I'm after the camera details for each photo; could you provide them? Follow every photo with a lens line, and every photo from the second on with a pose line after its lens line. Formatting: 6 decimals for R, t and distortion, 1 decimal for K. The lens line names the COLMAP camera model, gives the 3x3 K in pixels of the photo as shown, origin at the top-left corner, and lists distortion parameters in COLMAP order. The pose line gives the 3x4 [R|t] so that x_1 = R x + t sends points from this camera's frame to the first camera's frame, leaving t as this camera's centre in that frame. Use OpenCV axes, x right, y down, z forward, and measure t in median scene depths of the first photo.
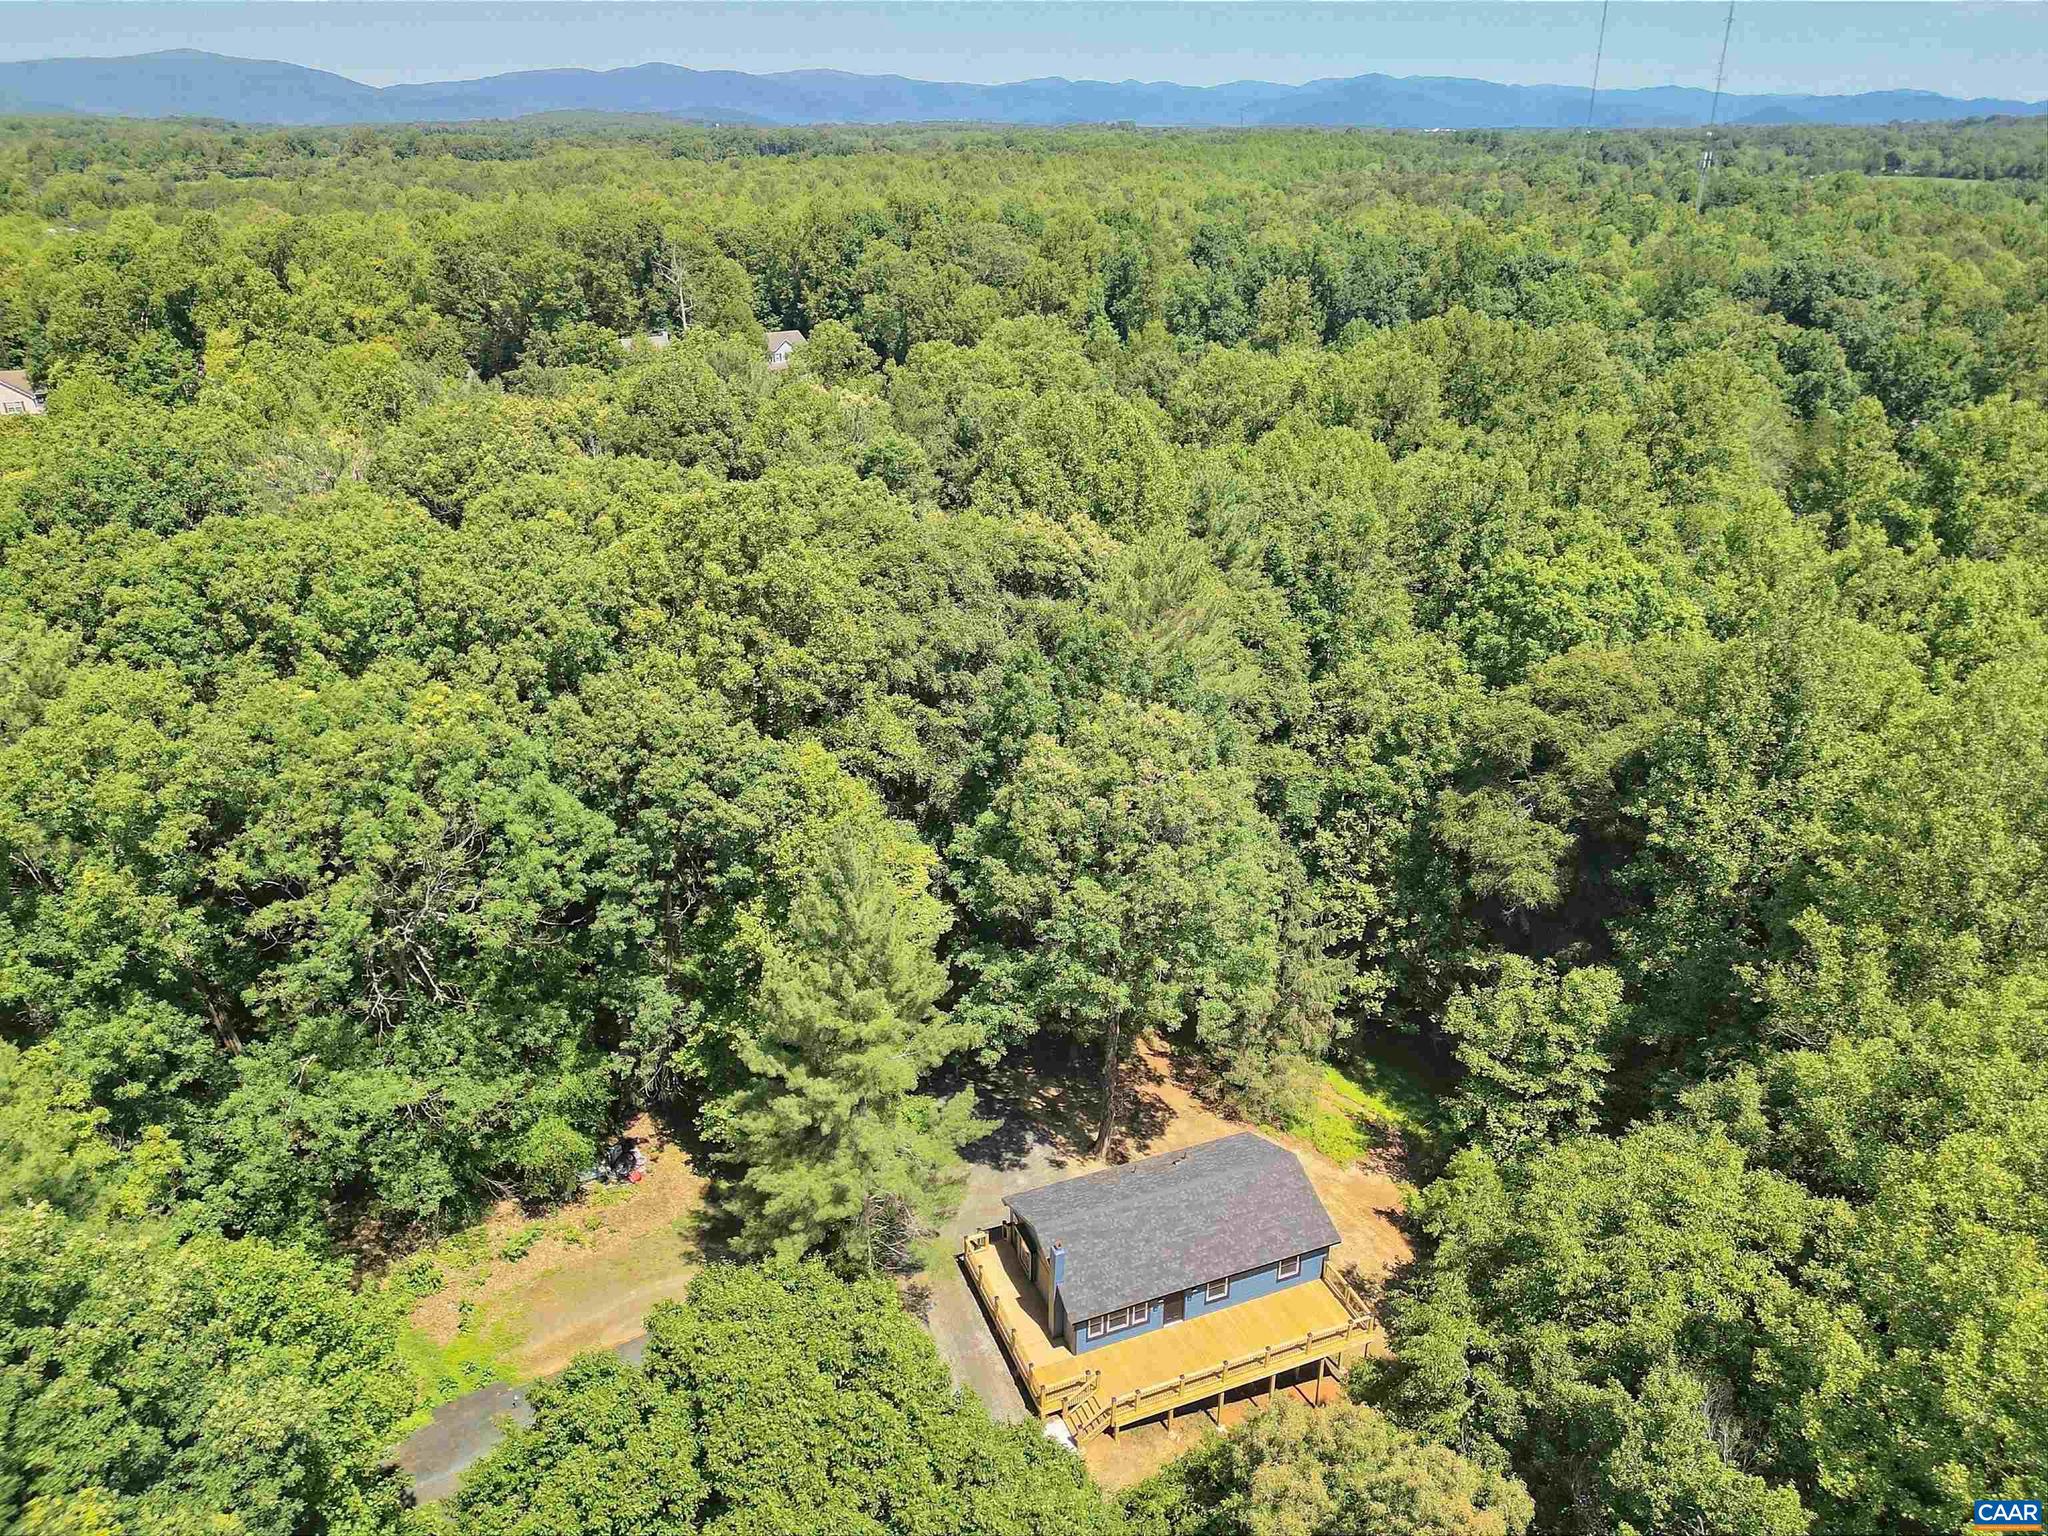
lens RADIAL K [[1431.4, 0, 1022.5], [0, 1431.4, 772.2], [0, 0, 1]] dist [0.066183, -0.059136]
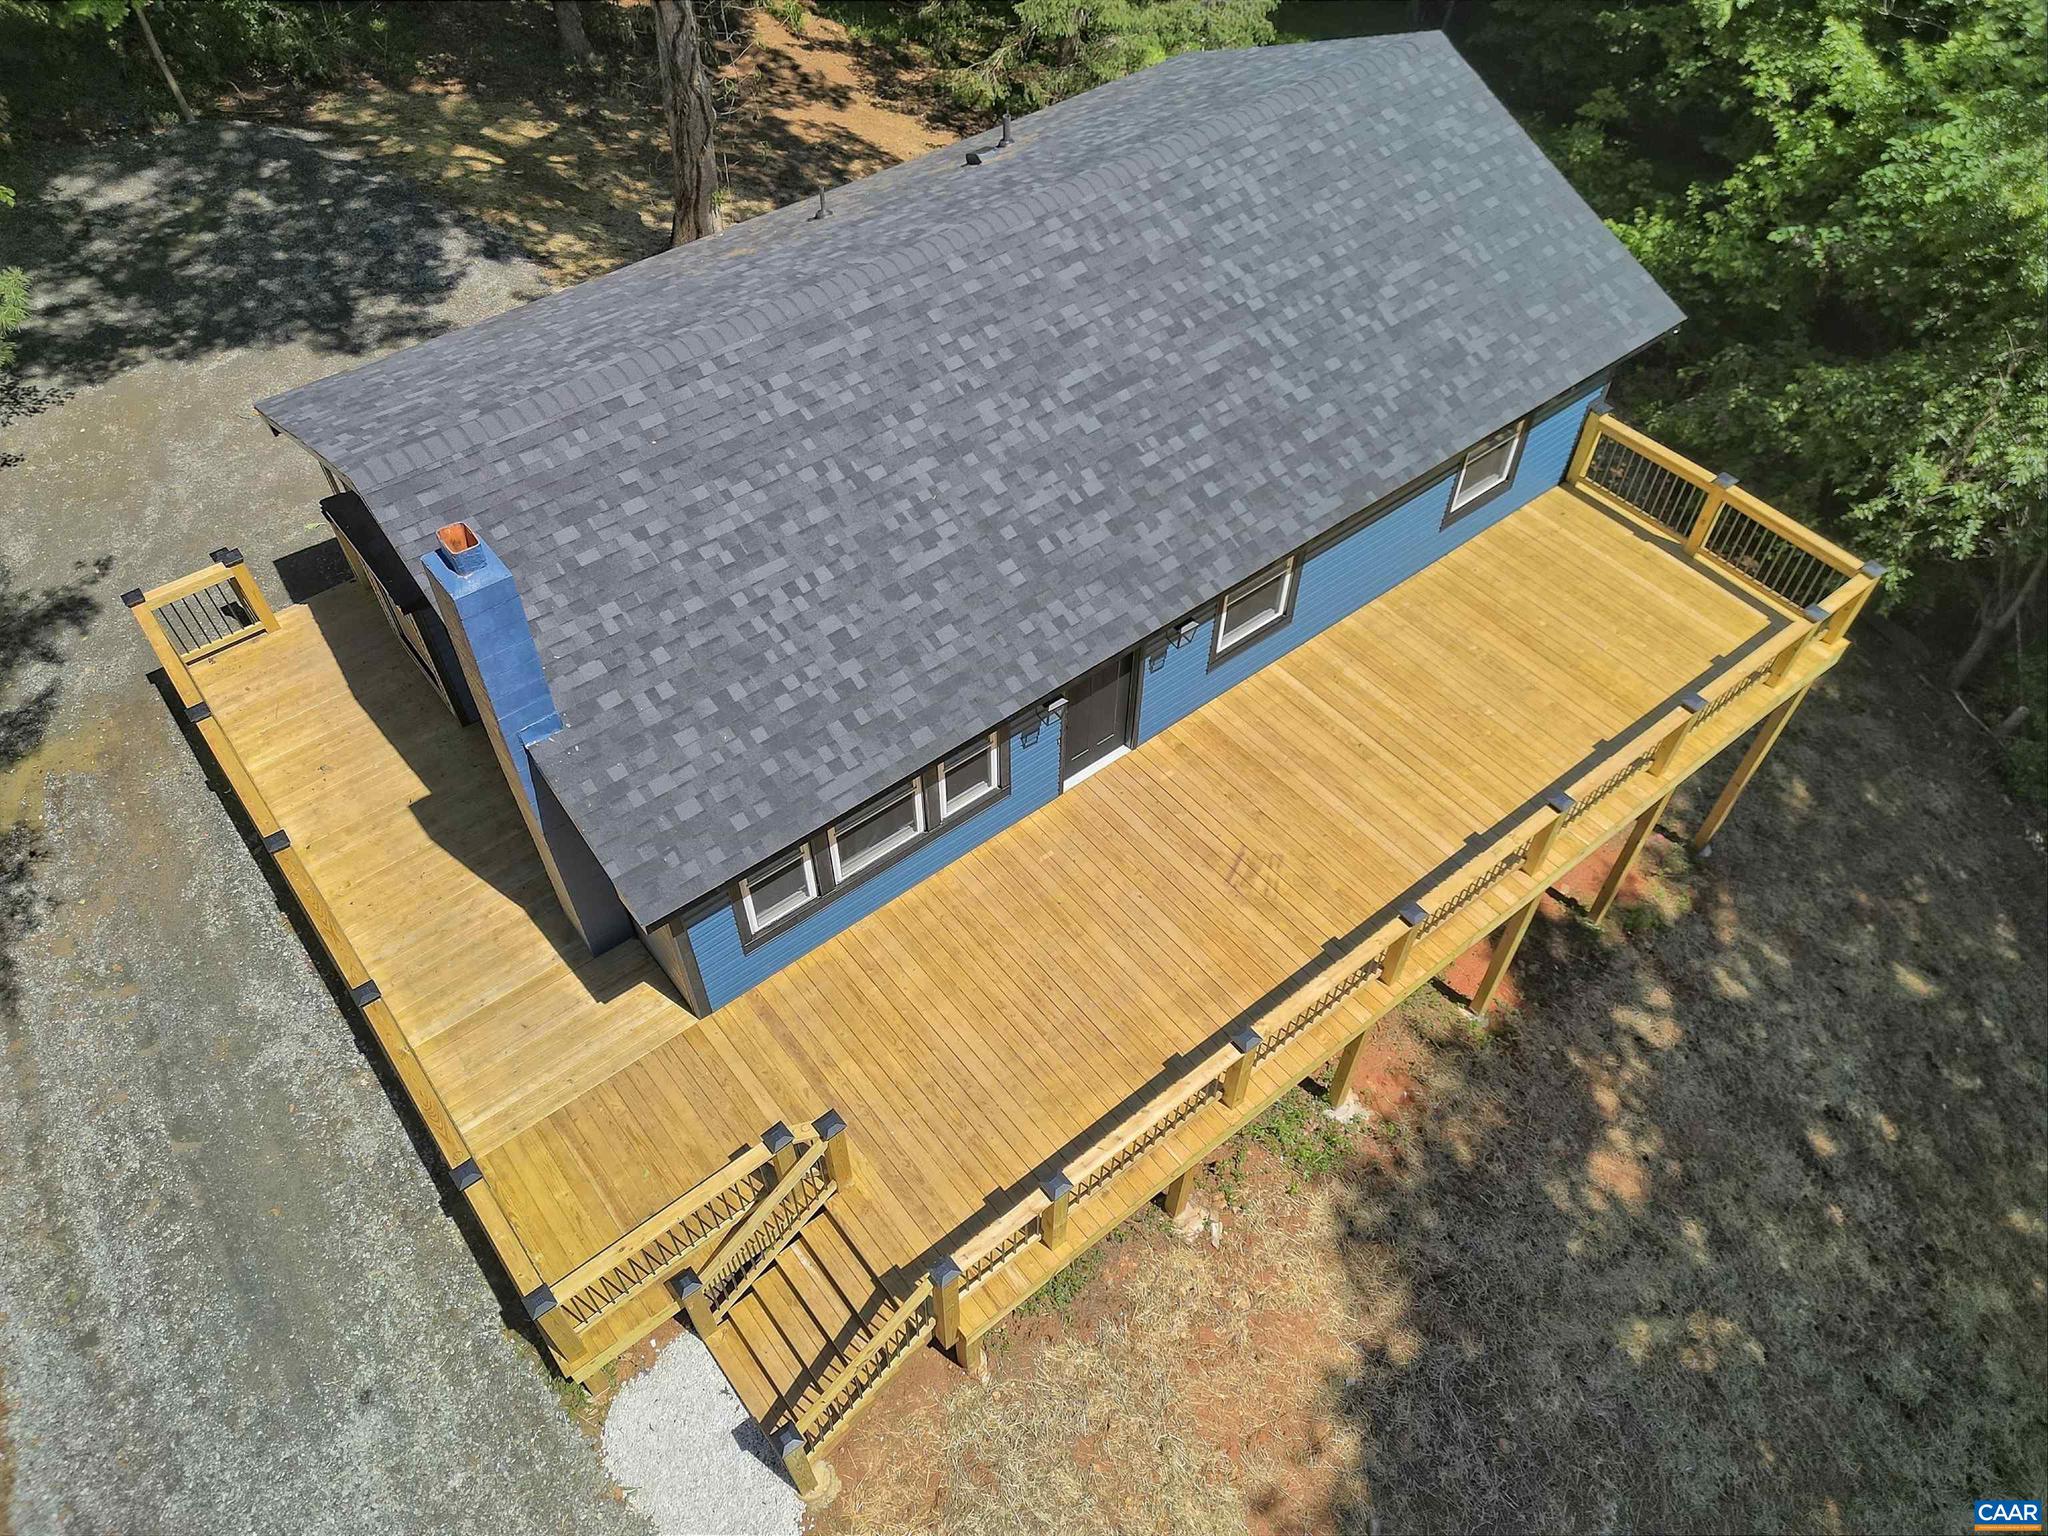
lens RADIAL K [[1431.4, 0, 1025.6], [0, 1431.4, 770.2], [0, 0, 1]] dist [0.066183, -0.059136]
pose [[0.959467, -0.217129, 0.179660, 0.043536], [0.113124, 0.880612, 0.460136, 0.236650], [-0.258120, -0.421162, 0.869481, 0.693871]]
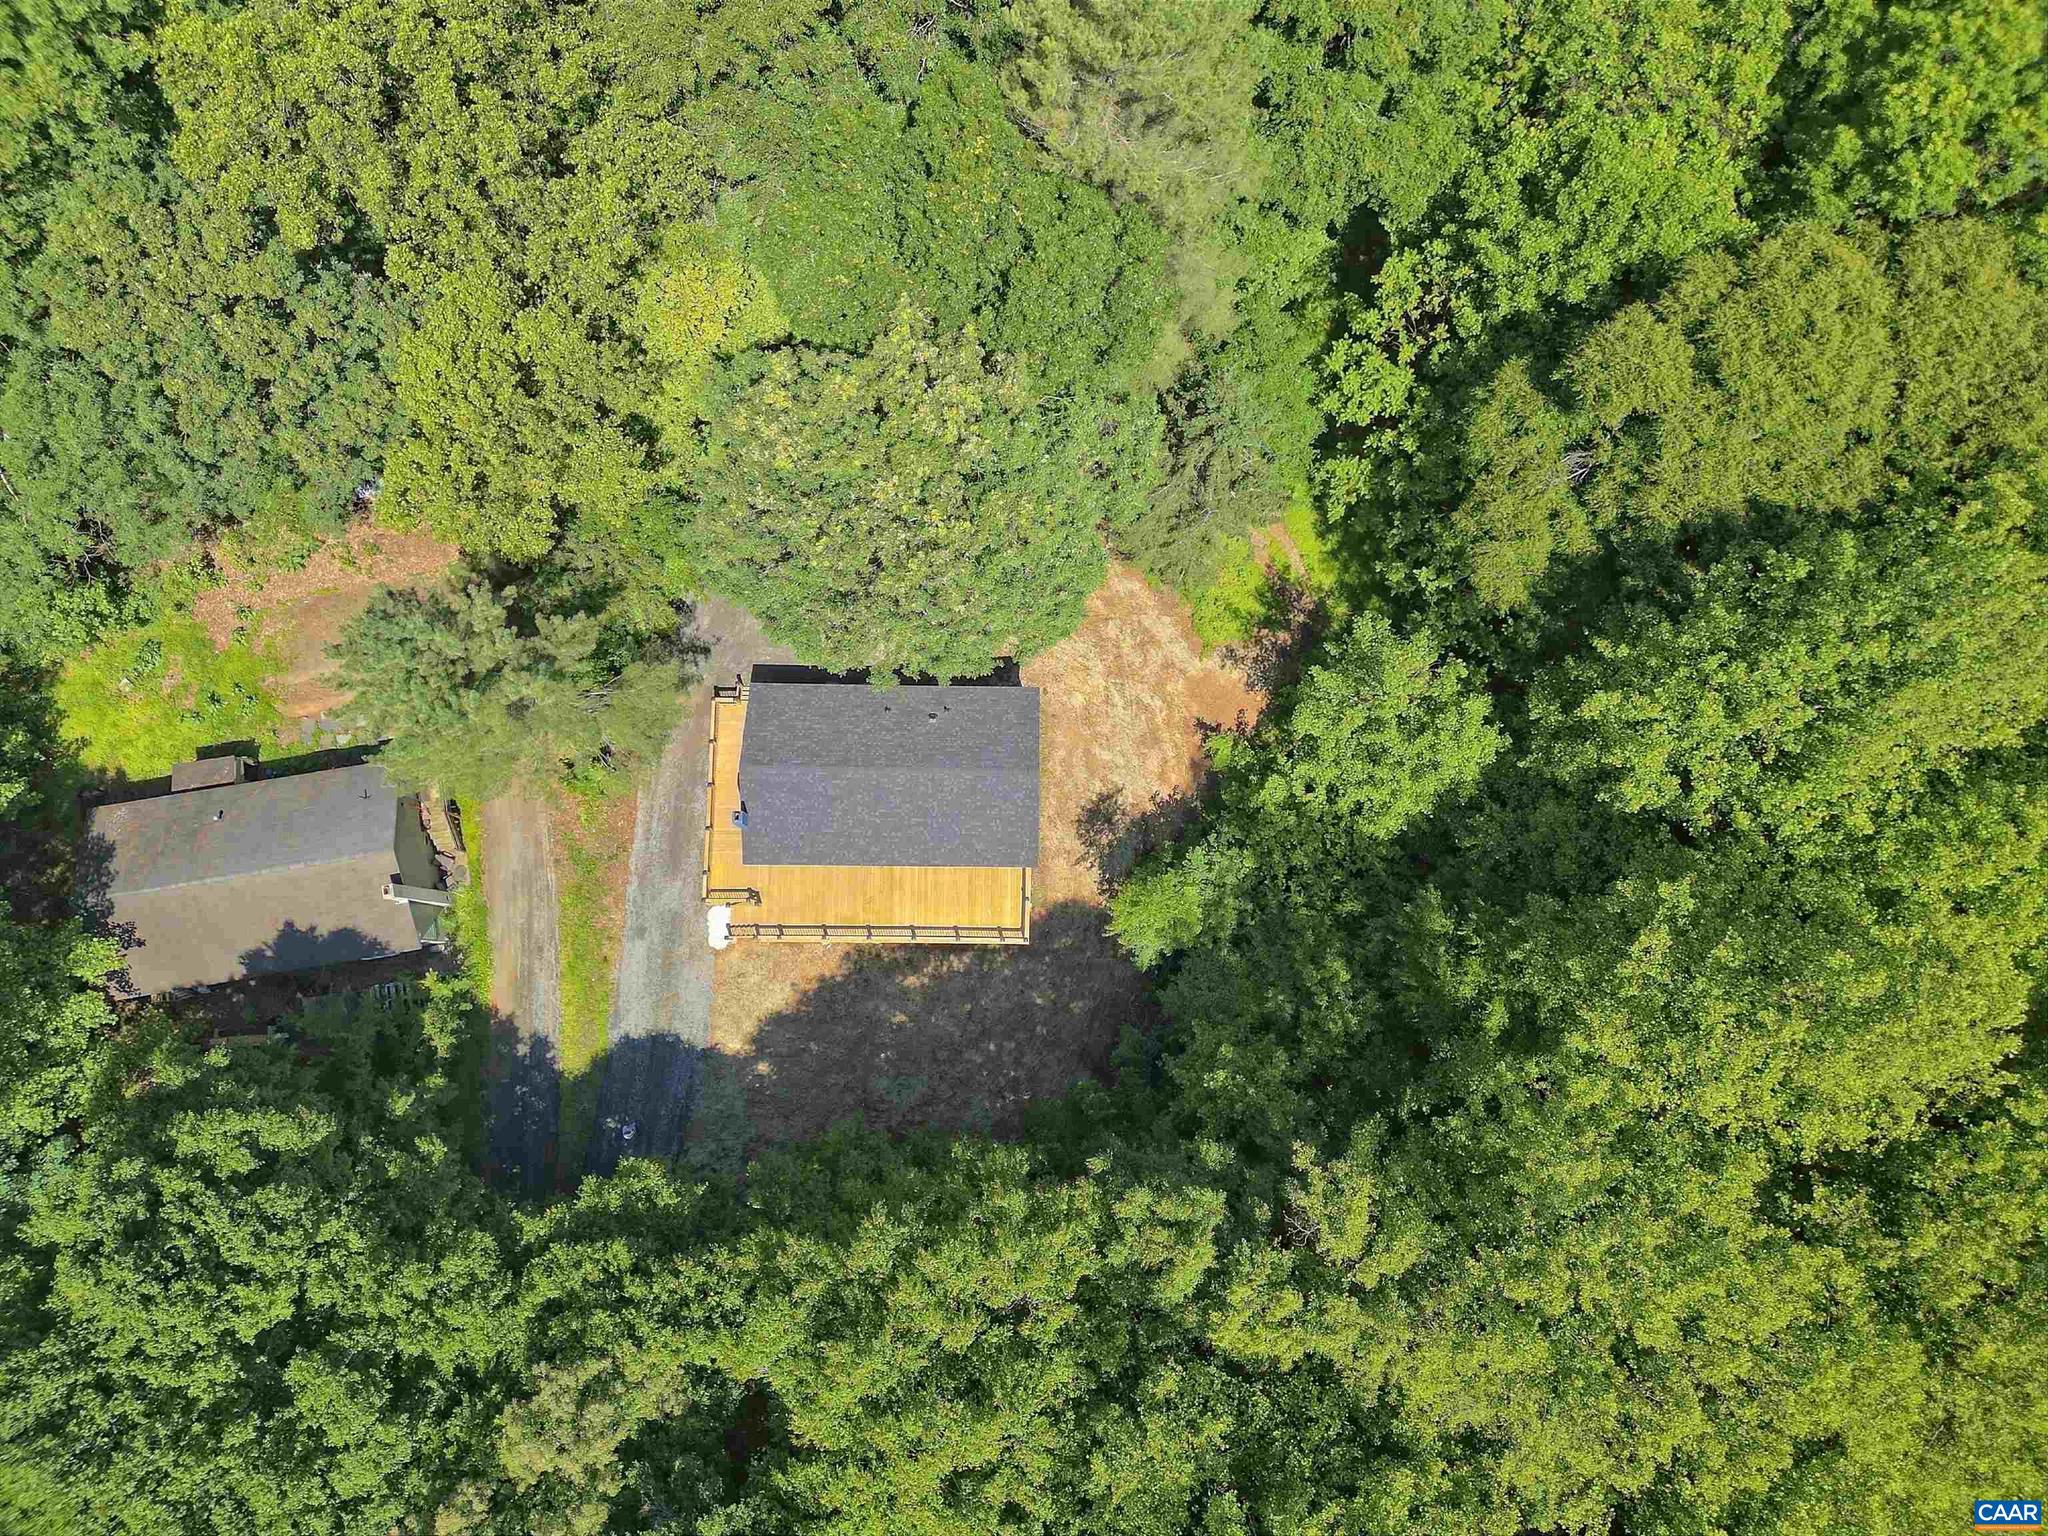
lens RADIAL K [[1431.4, 0, 1025.1], [0, 1431.4, 760.1], [0, 0, 1]] dist [0.066183, -0.059136]
pose [[0.923756, 0.377171, -0.066463, 0.223016], [-0.151016, 0.518203, 0.841819, -0.484369], [0.351951, -0.767599, 0.535652, 0.468168]]
